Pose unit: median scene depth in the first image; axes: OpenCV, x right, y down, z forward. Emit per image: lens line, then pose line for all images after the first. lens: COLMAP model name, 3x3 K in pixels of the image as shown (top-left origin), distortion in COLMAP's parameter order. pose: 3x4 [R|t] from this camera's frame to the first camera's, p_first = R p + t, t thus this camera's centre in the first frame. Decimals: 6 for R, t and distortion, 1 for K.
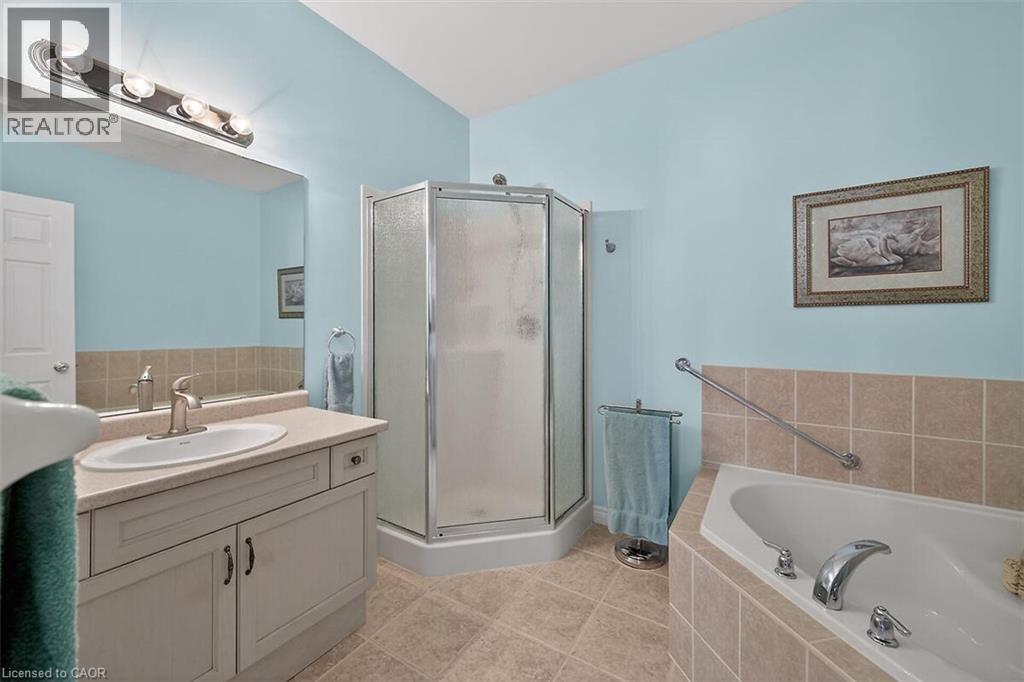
lens RADIAL K [[398.8, 0, 515.0], [0, 398.8, 331.6], [0, 0, 1]] dist [0.003127, -0.002674]
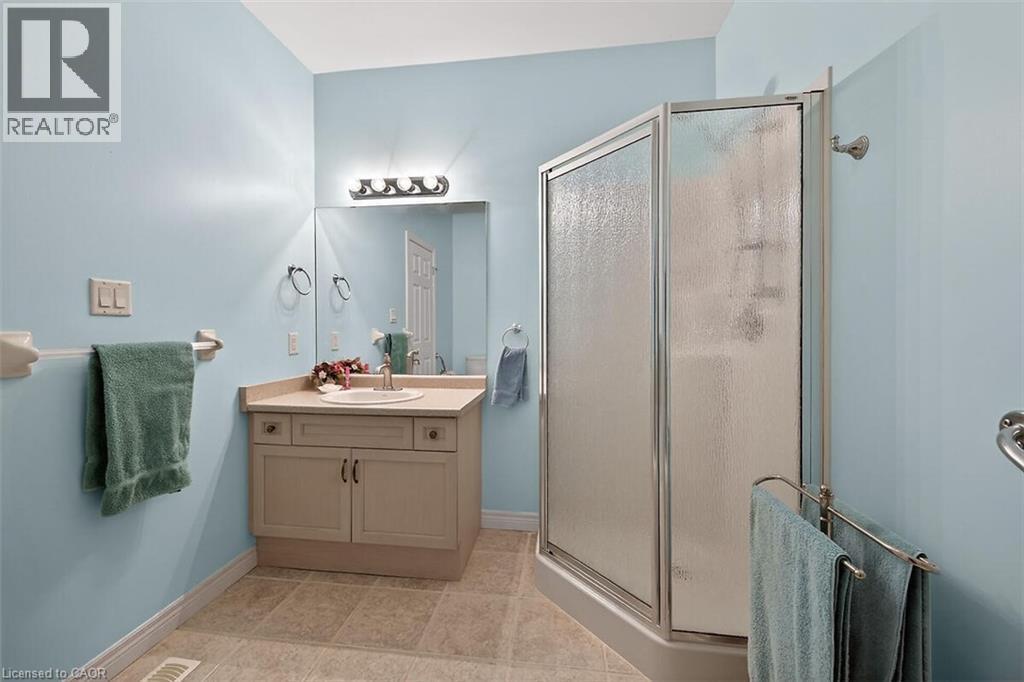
lens RADIAL K [[398.8, 0, 513.5], [0, 398.8, 334.0], [0, 0, 1]] dist [0.003127, -0.002674]
pose [[0.424293, 0.014654, -0.905407, 0.436506], [-0.005739, 0.999892, 0.013494, 0.001338], [0.905507, -0.000529, 0.424331, 0.394846]]
